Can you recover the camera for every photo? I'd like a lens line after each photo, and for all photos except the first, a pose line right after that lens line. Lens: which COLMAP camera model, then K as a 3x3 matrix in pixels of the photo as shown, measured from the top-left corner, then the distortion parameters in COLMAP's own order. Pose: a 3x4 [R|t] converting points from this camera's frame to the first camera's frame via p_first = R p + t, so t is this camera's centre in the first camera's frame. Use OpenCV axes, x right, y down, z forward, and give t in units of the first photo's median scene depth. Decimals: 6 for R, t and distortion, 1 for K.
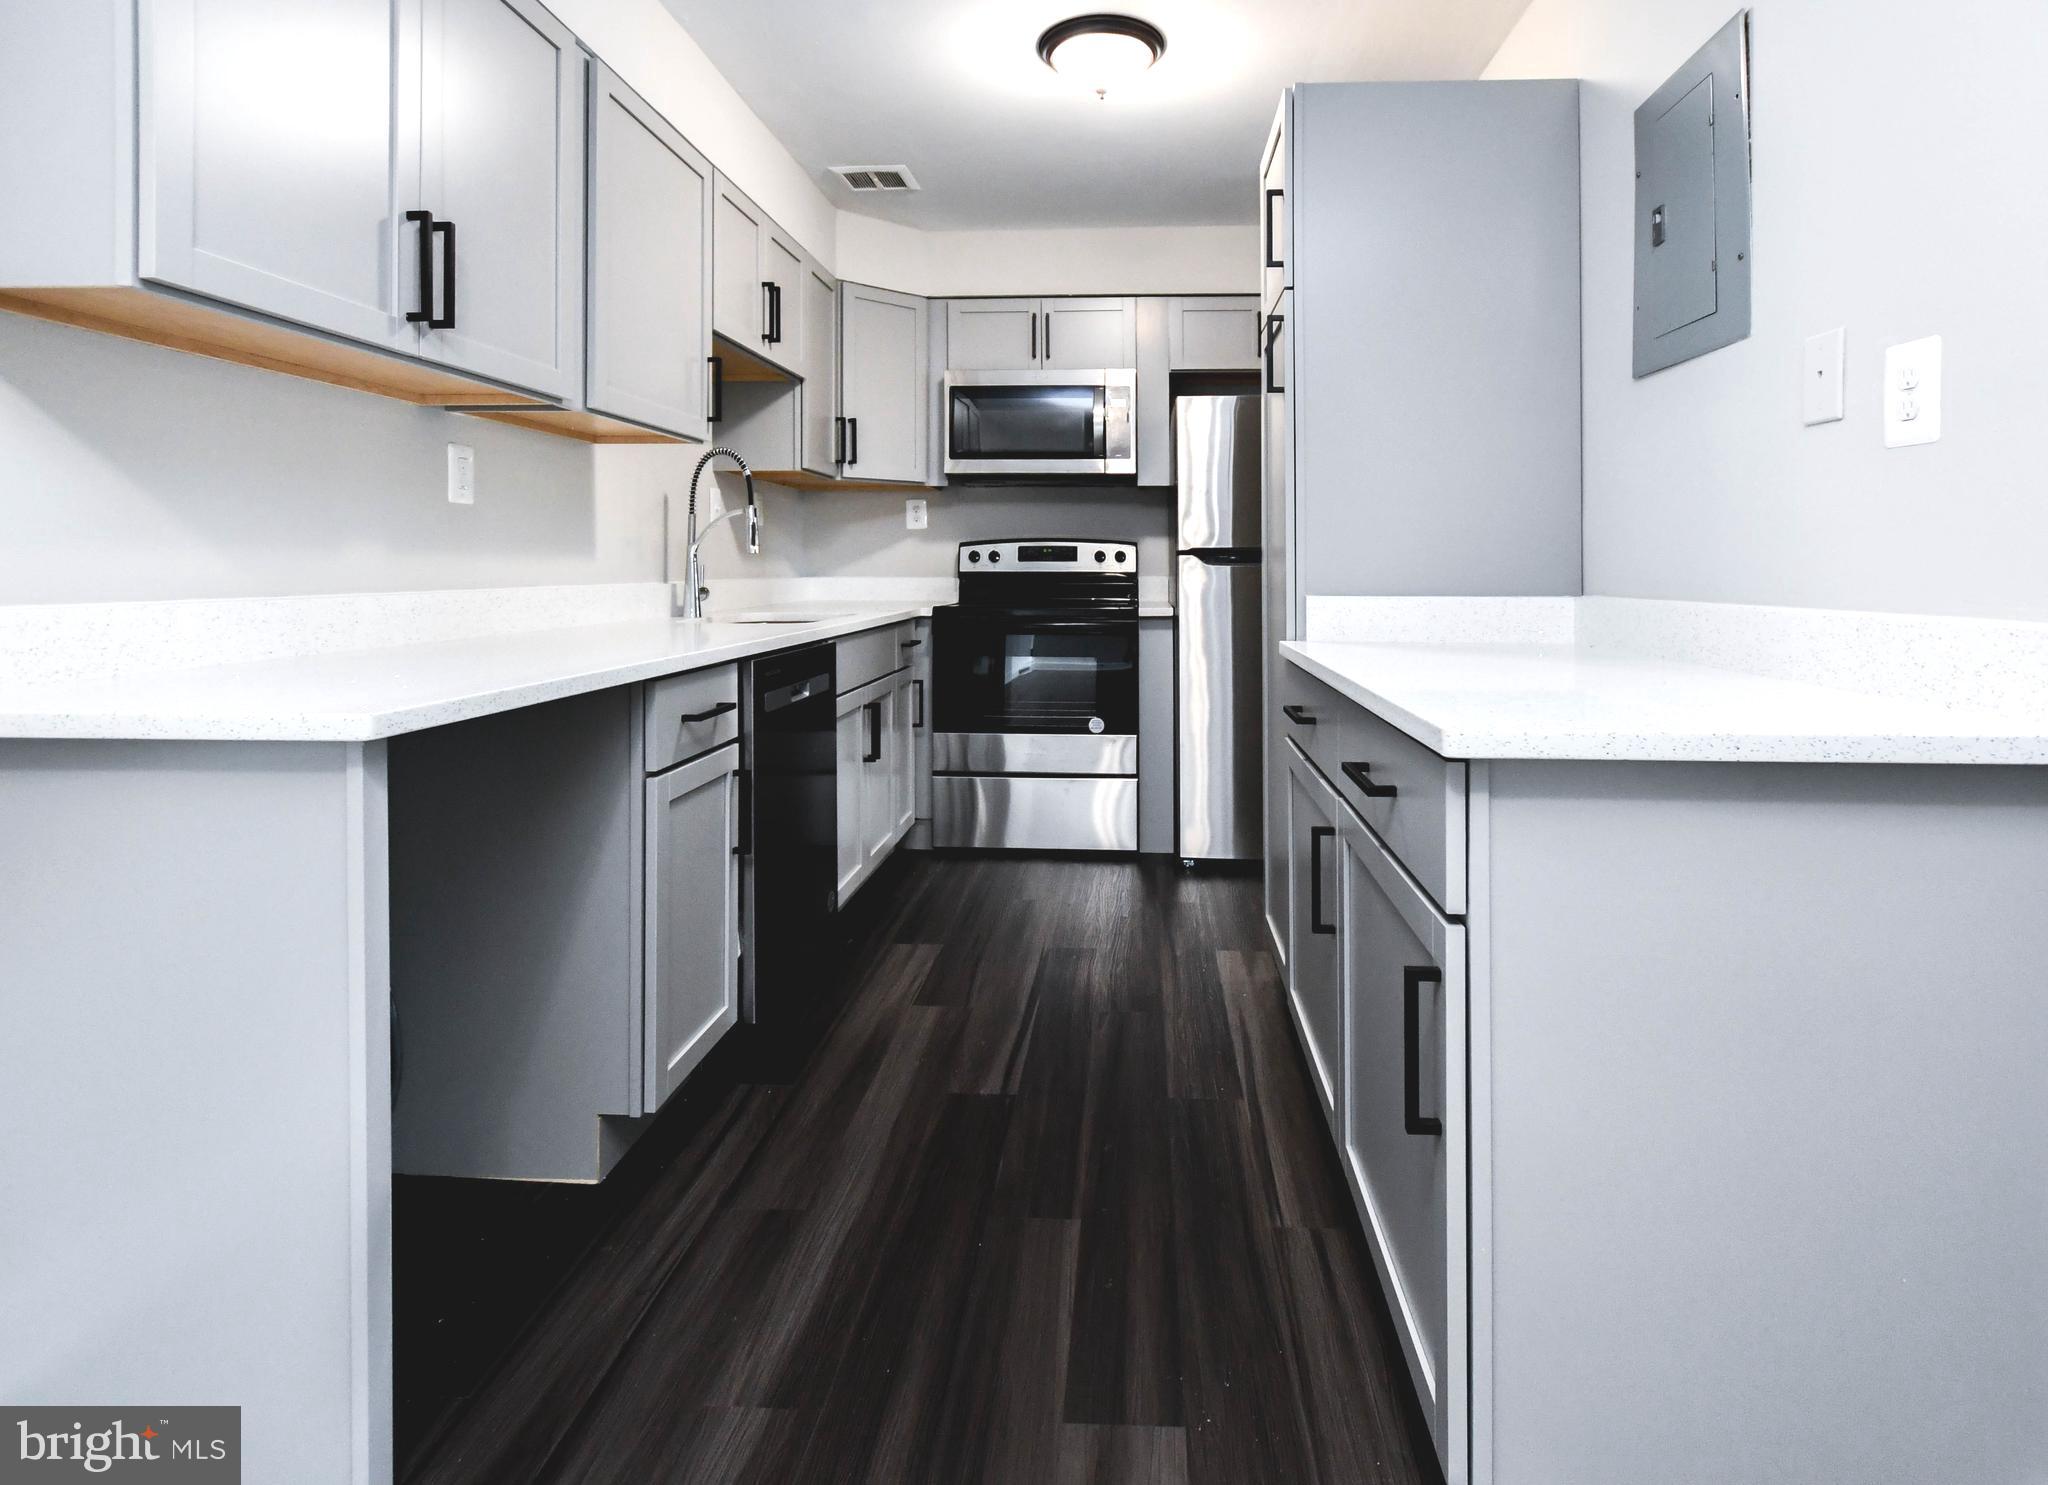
lens RADIAL K [[1047.3, 0, 1104.2], [0, 1047.3, 556.0], [0, 0, 1]] dist [-0.000267, -0.000565]
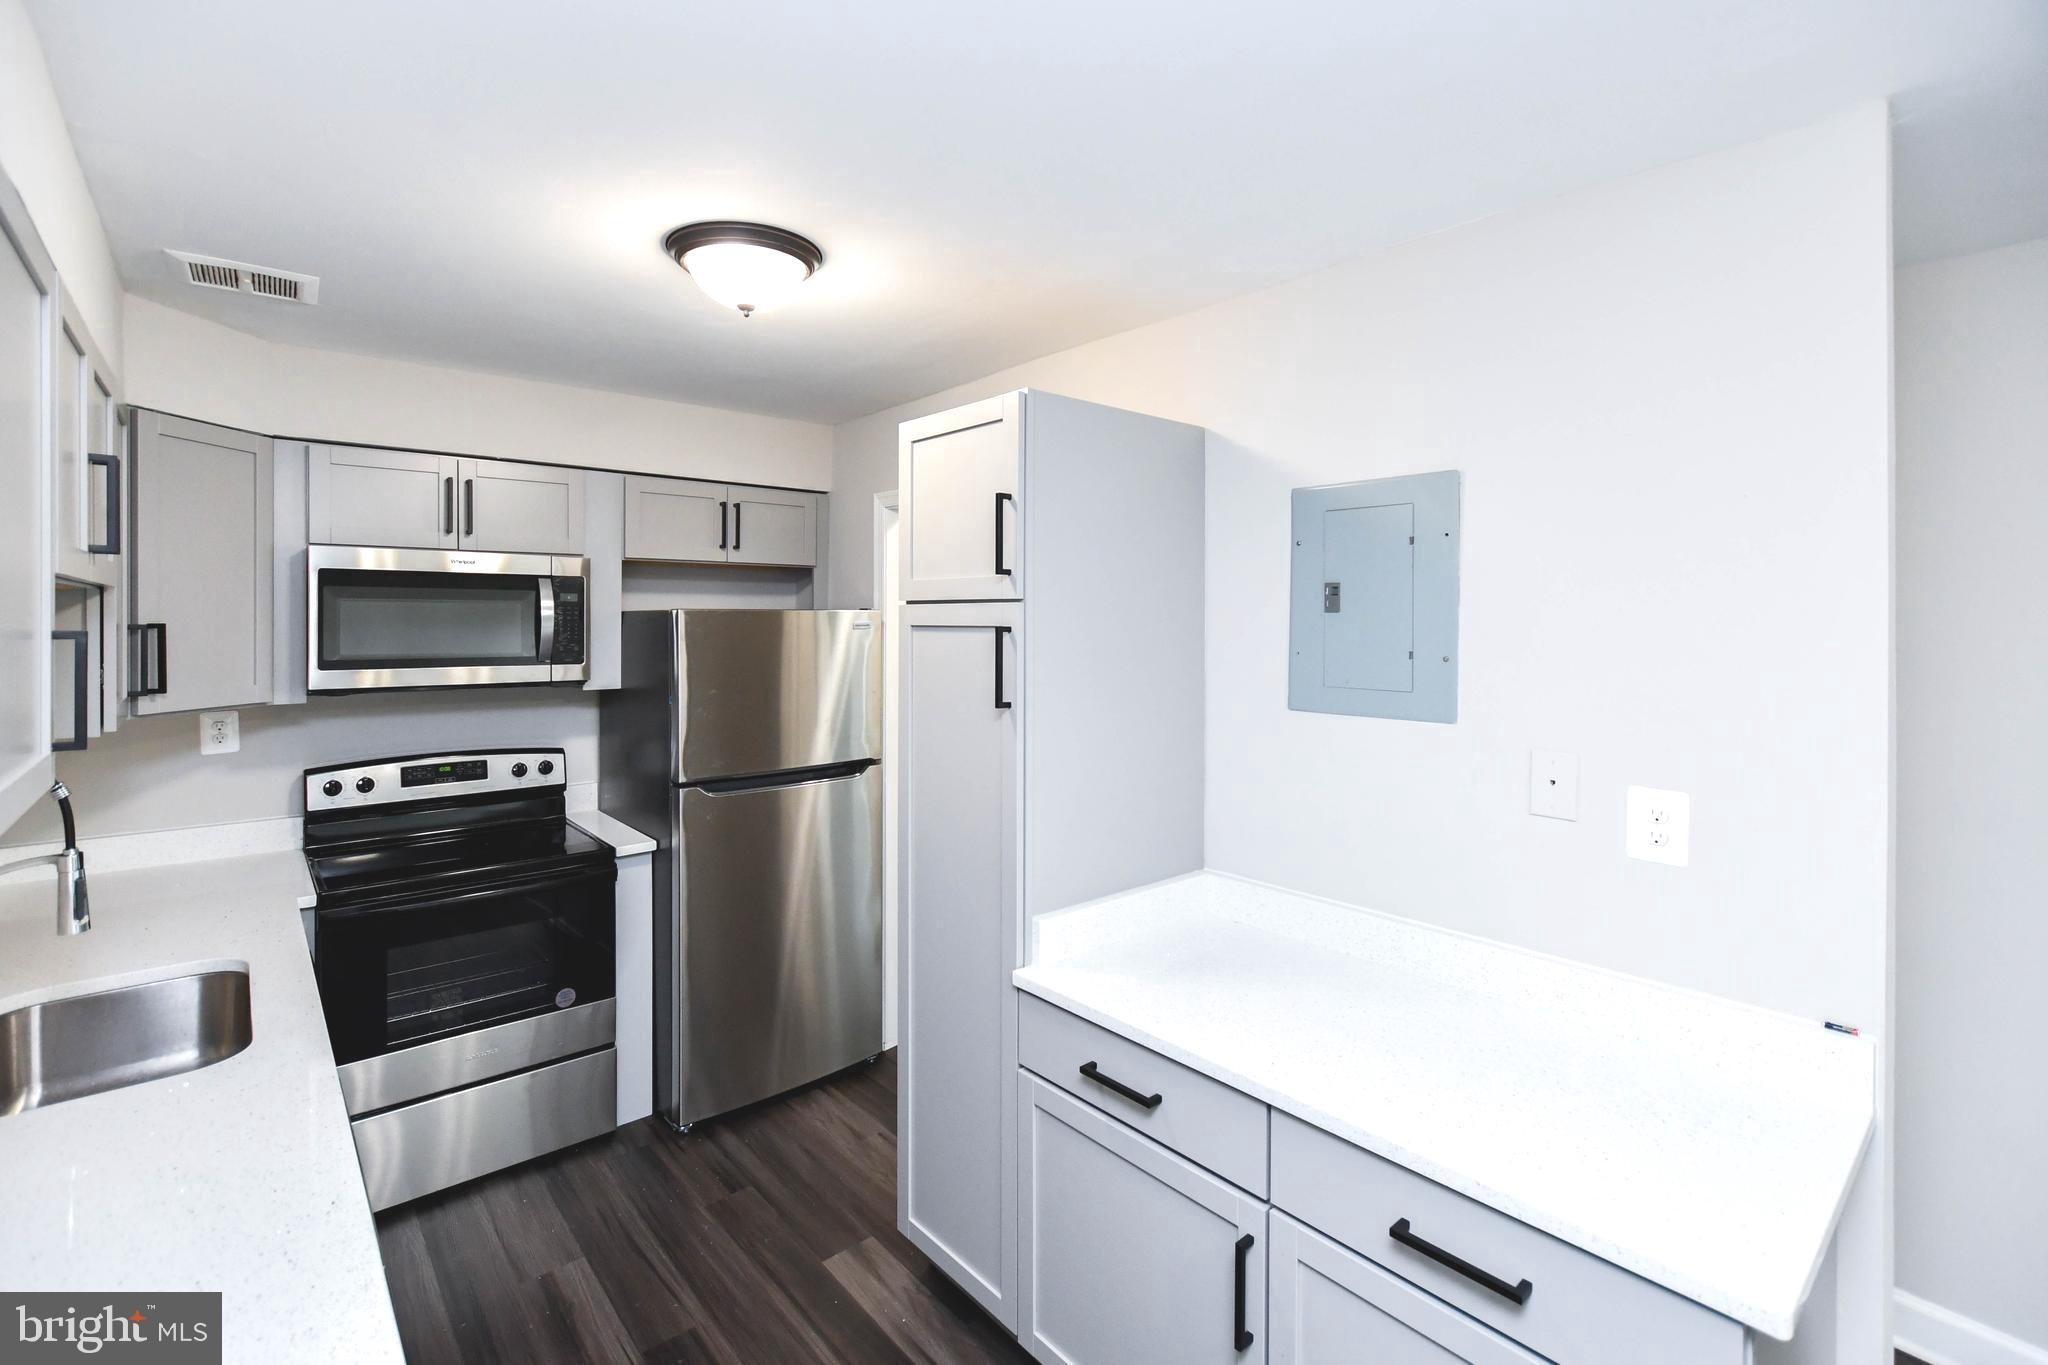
lens RADIAL K [[937.7, 0, 1006.9], [0, 937.7, 629.9], [0, 0, 1]] dist [-0.002878, 0.001286]
pose [[0.737569, -0.008117, 0.675223, -0.252294], [-0.011542, 0.999630, 0.024624, -0.153189], [-0.675173, -0.025956, 0.737202, 0.230300]]
